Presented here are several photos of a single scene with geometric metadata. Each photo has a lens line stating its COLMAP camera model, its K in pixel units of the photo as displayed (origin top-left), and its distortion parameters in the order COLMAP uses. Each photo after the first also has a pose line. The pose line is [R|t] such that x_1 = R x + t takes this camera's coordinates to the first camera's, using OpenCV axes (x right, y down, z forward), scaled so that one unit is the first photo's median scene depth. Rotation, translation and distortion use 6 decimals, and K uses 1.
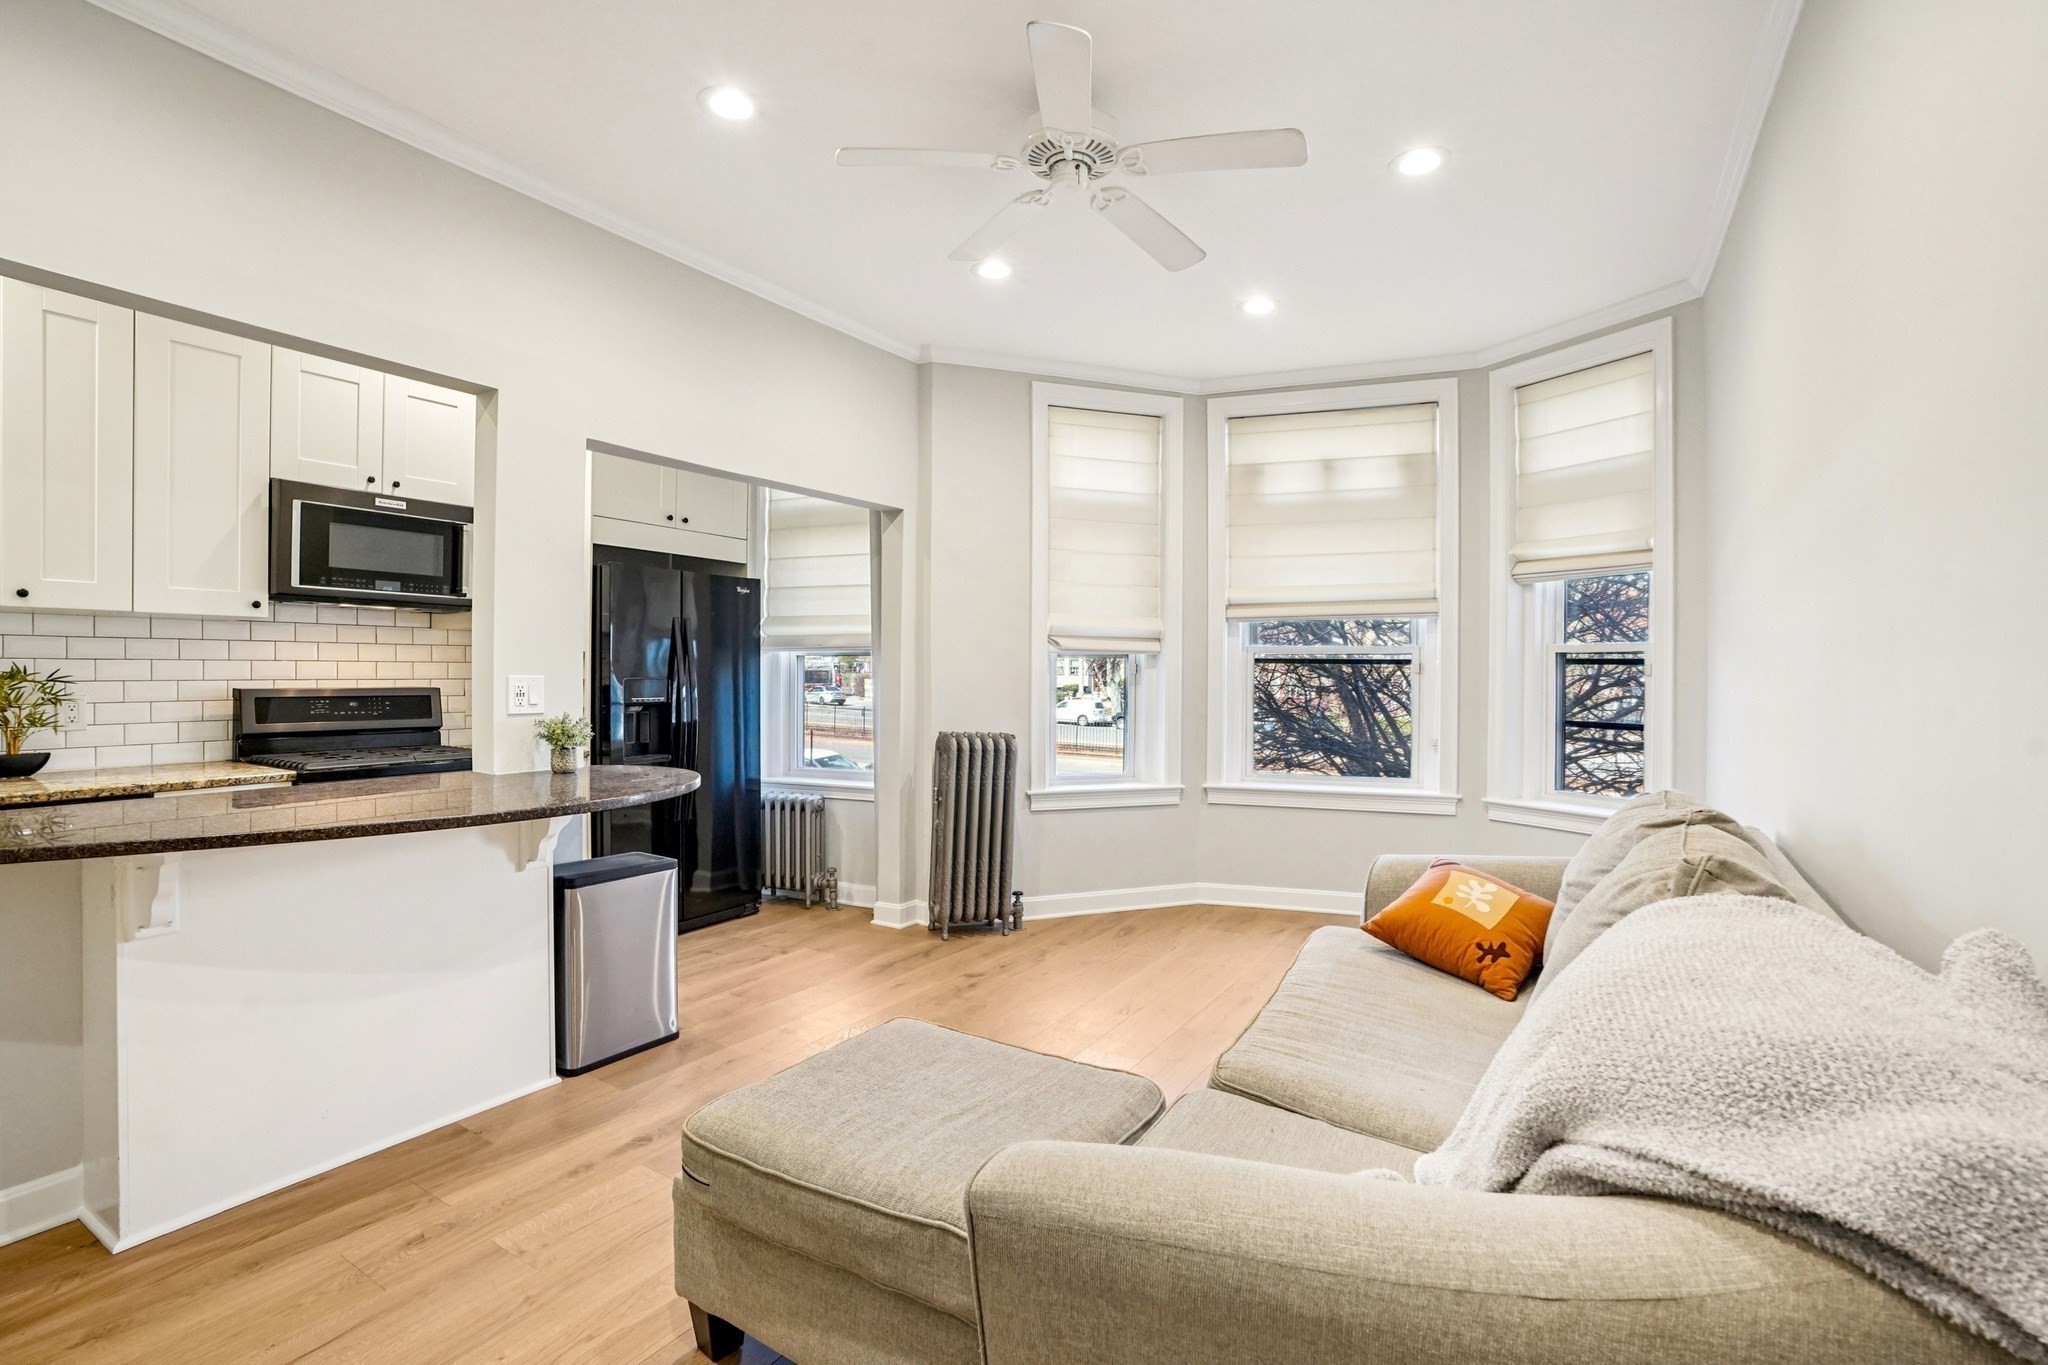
lens RADIAL K [[952.1, 0, 1024.0], [0, 952.1, 660.7], [0, 0, 1]] dist [-0.066142, 0.021116]
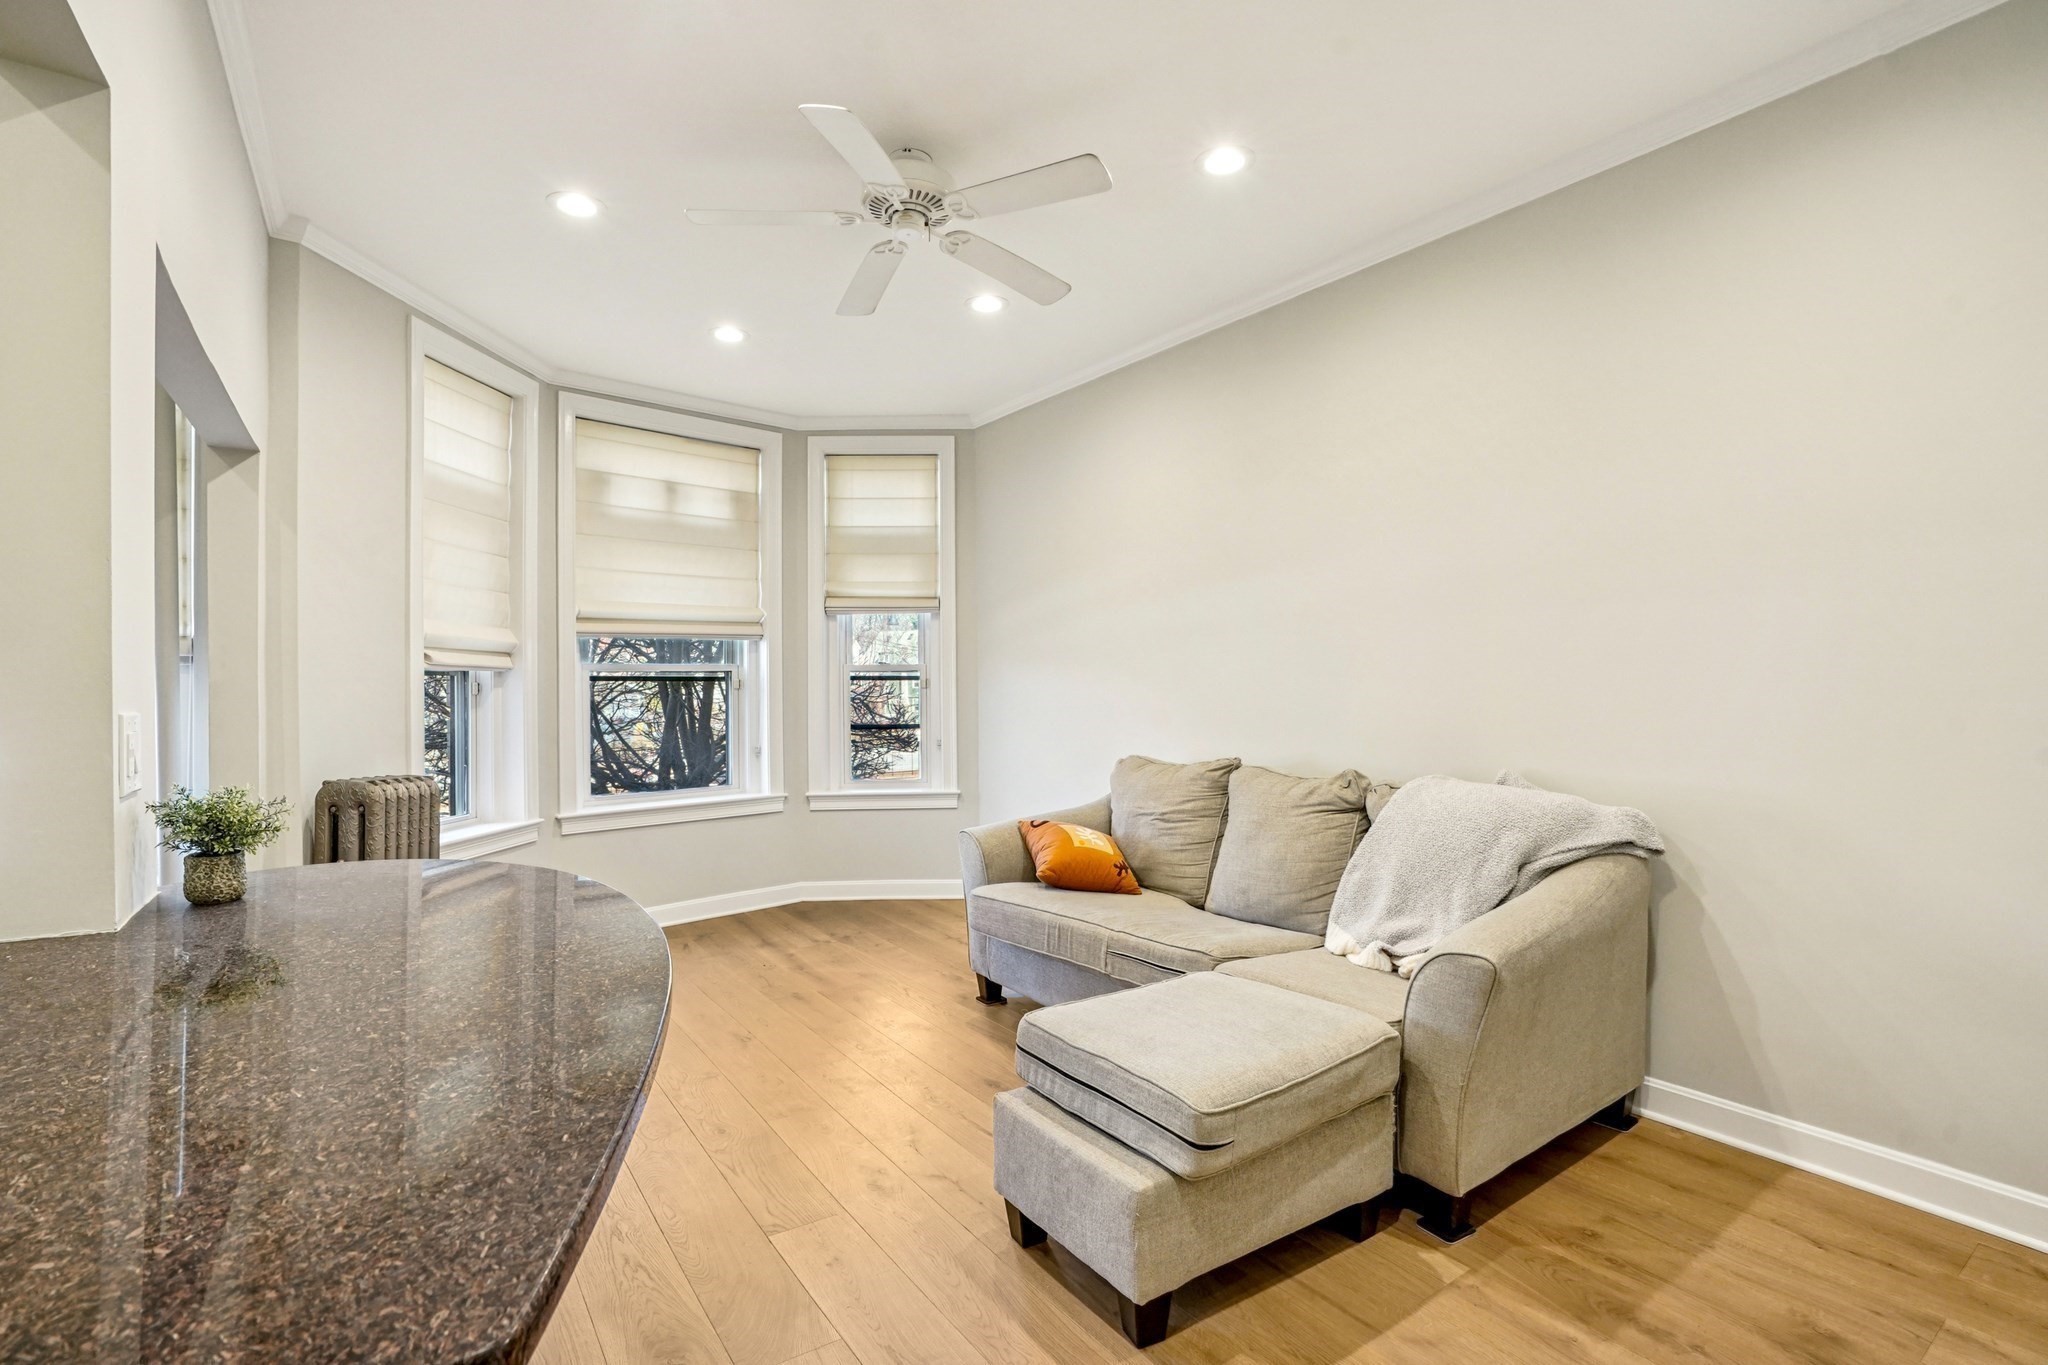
lens RADIAL K [[952.1, 0, 1024.0], [0, 952.1, 660.7], [0, 0, 1]] dist [-0.066142, 0.021116]
pose [[0.404769, 0.013101, 0.914325, -0.470298], [0.009410, 0.999785, -0.018492, 0.003623], [-0.914370, 0.016088, 0.404559, 0.247103]]
